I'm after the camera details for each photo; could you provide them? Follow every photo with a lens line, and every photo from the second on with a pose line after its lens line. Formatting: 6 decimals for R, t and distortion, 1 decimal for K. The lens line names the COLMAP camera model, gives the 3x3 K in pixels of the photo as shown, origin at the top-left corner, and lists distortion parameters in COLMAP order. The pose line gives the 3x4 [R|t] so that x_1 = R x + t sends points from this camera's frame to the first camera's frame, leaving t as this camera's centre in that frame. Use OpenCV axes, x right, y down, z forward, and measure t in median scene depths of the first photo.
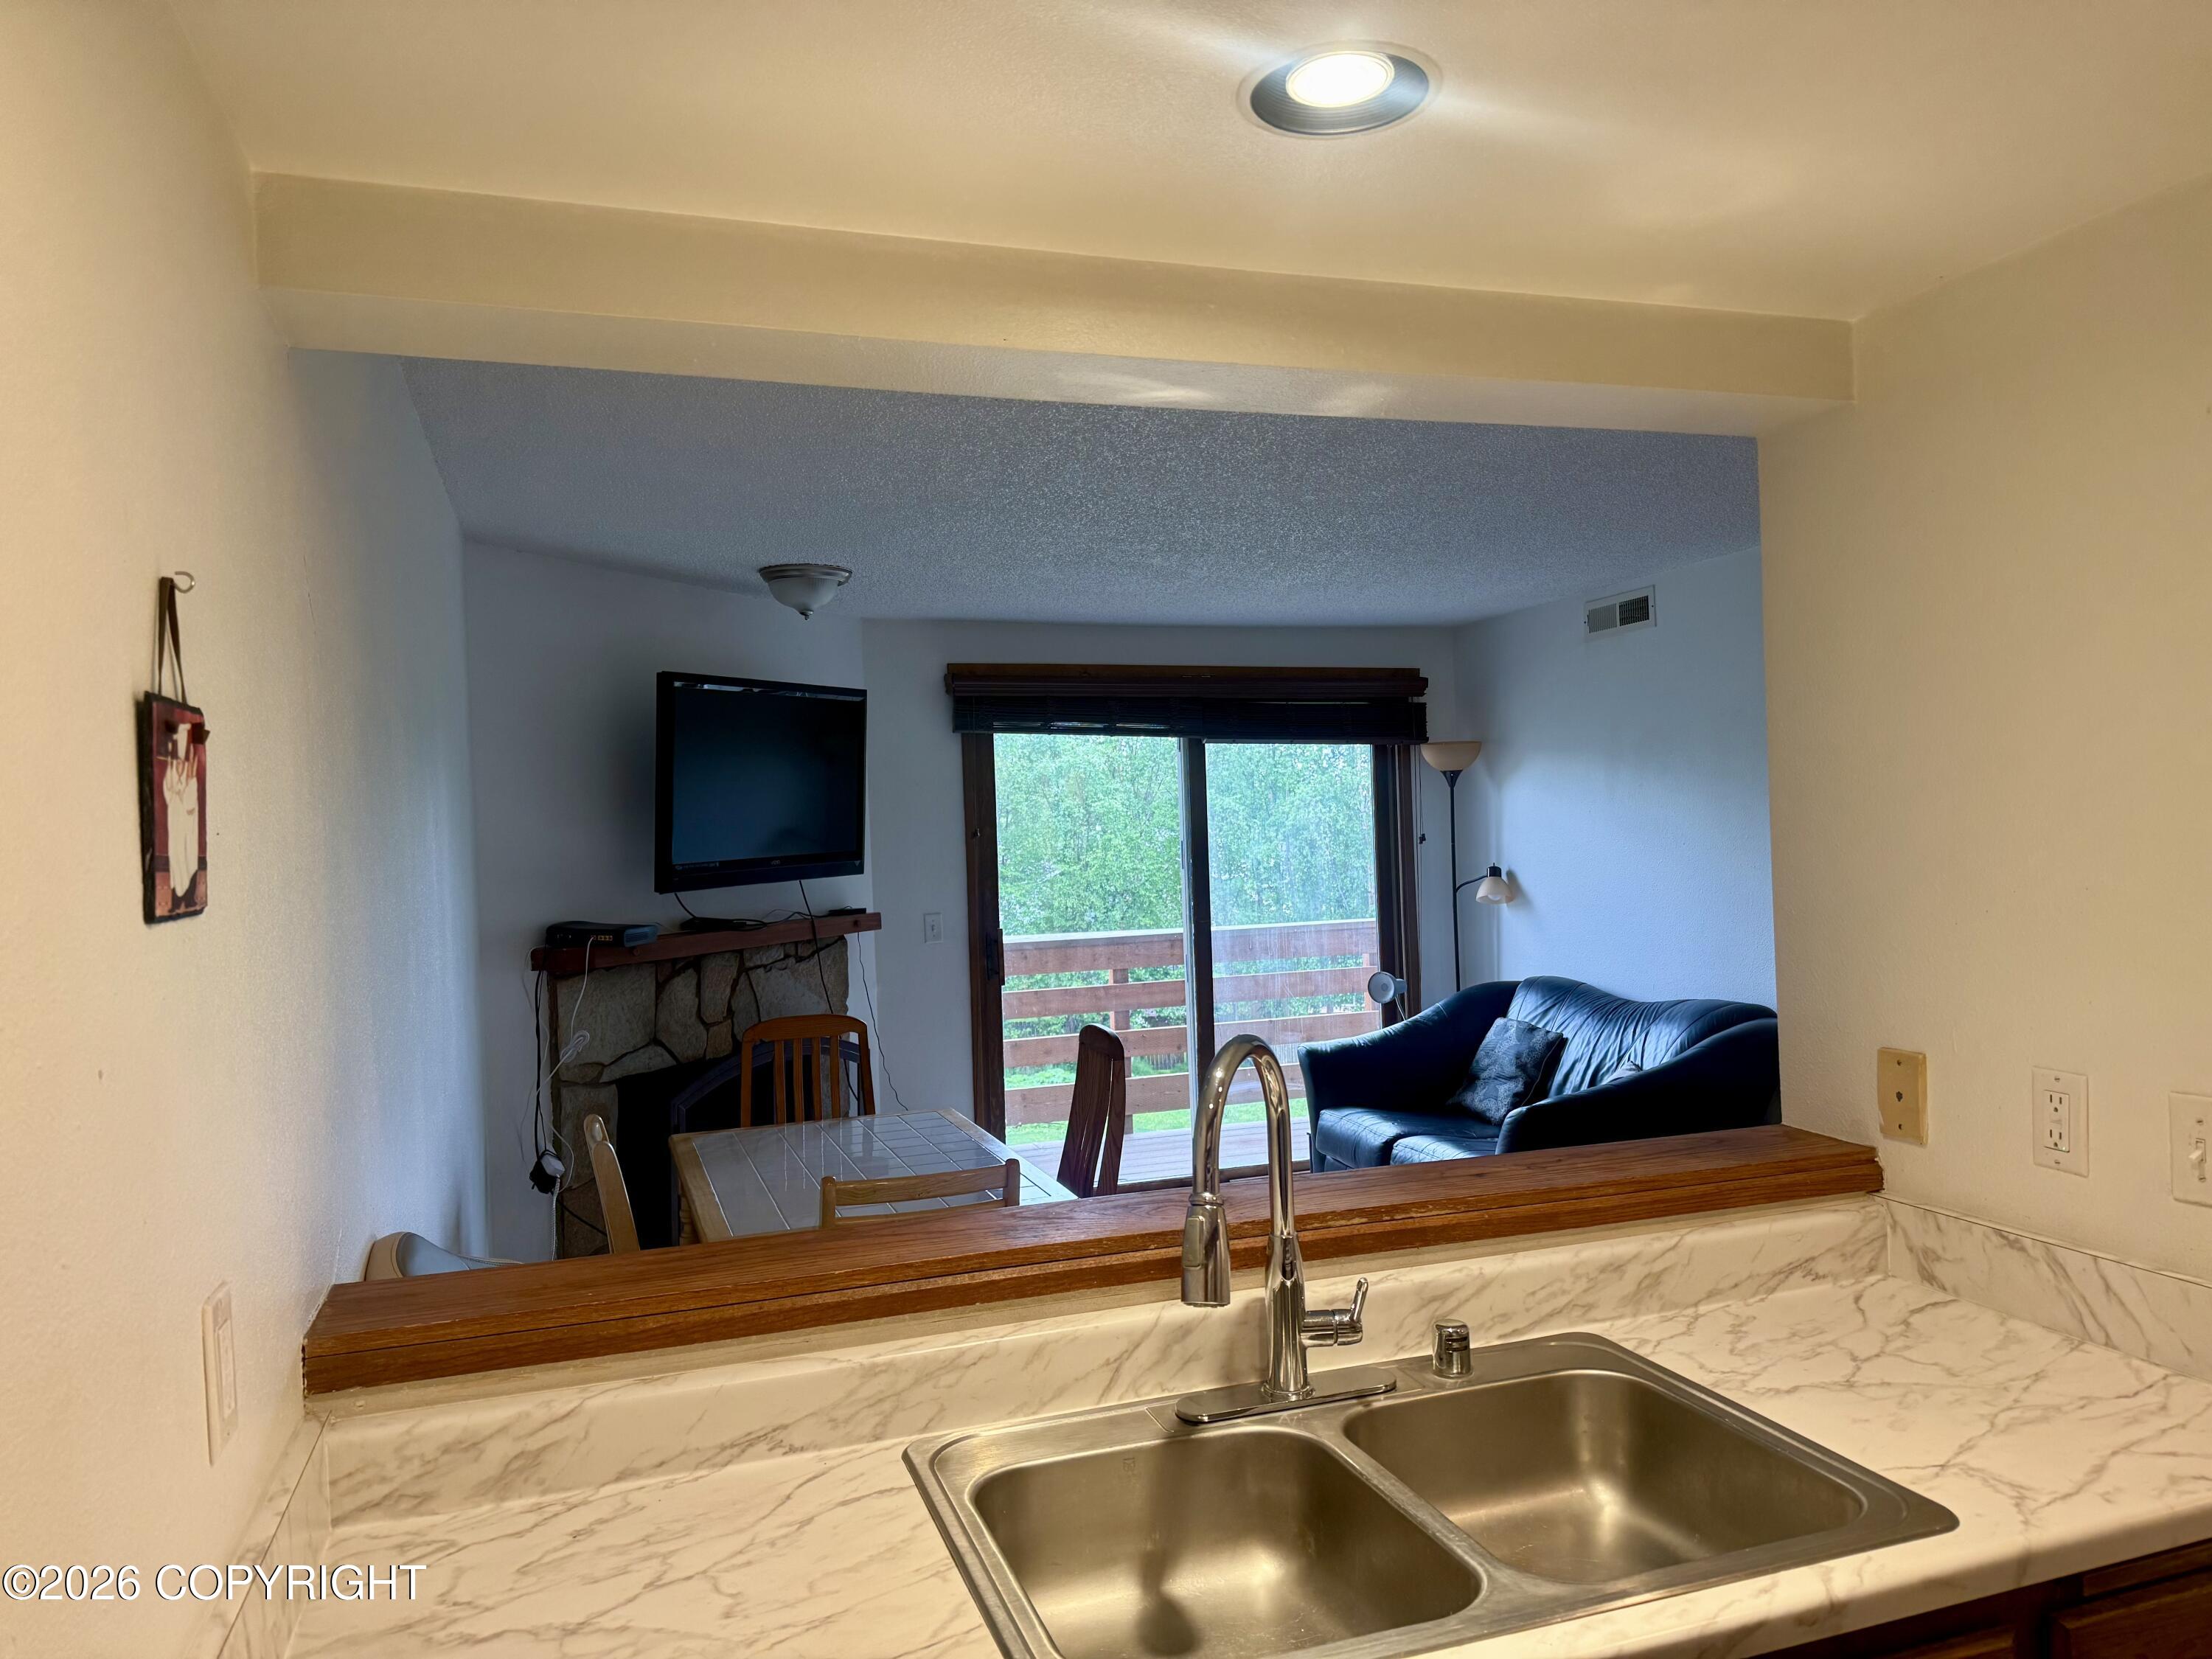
lens RADIAL K [[1516.9, 0, 1099.2], [0, 1516.9, 859.7], [0, 0, 1]] dist [0.173920, -0.271205]
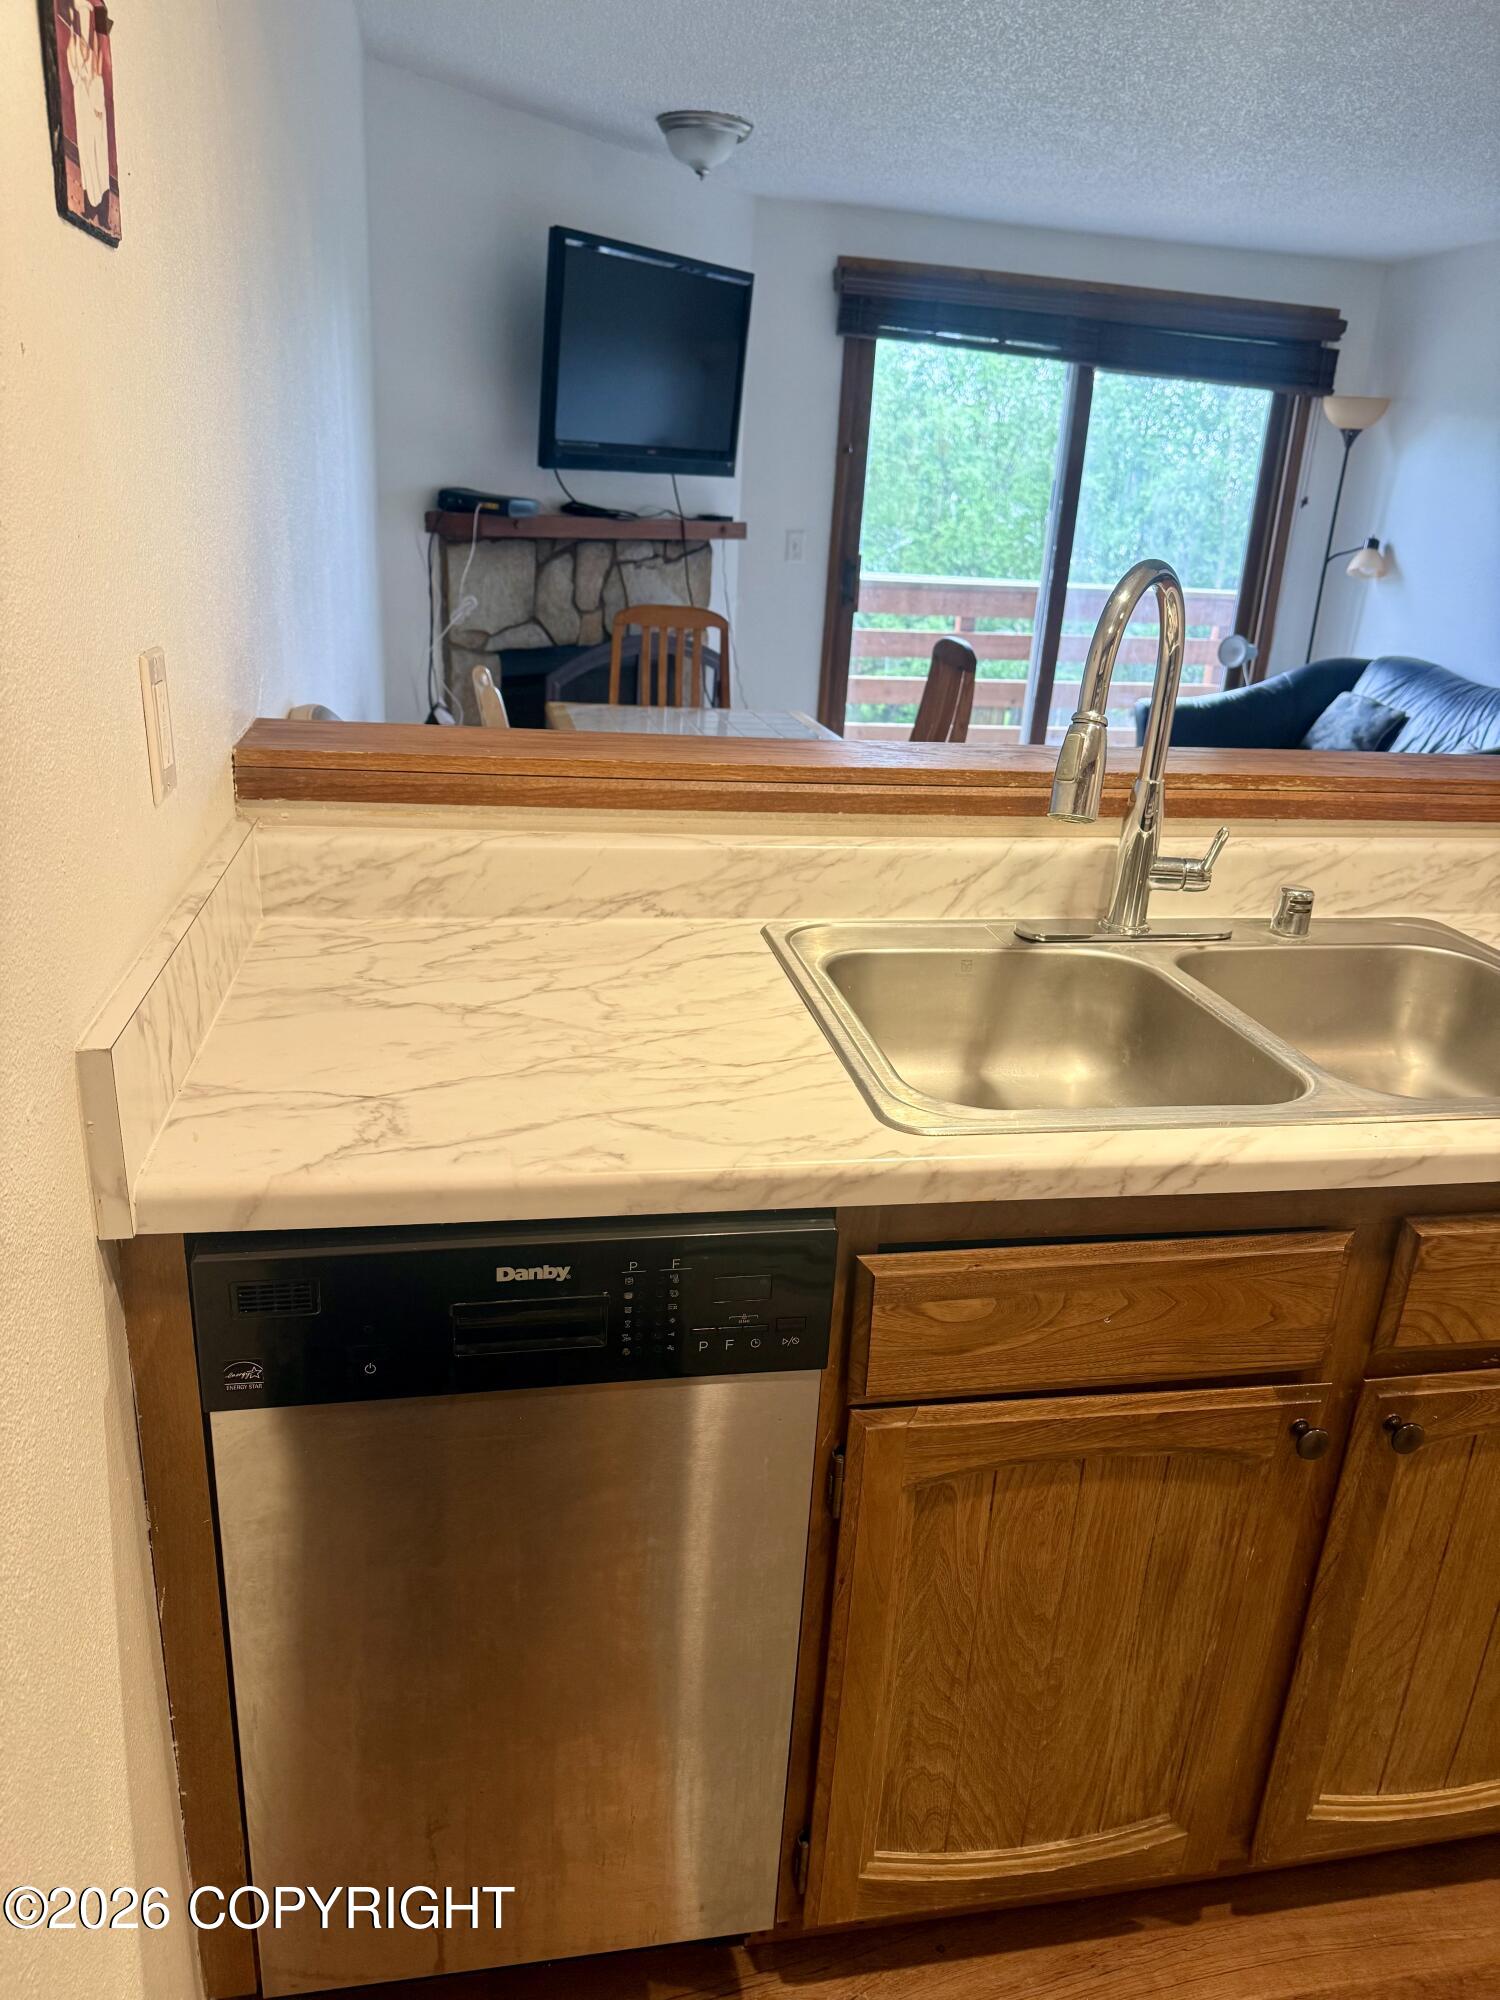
lens RADIAL K [[1381.9, 0, 750.0], [0, 1381.9, 1000.0], [0, 0, 1]] dist [0.093300, -0.085273]
pose [[0.986934, 0.129263, -0.096191, -0.028547], [-0.091996, 0.942181, 0.322230, 0.096341], [0.132281, -0.309170, 0.941762, 0.053223]]
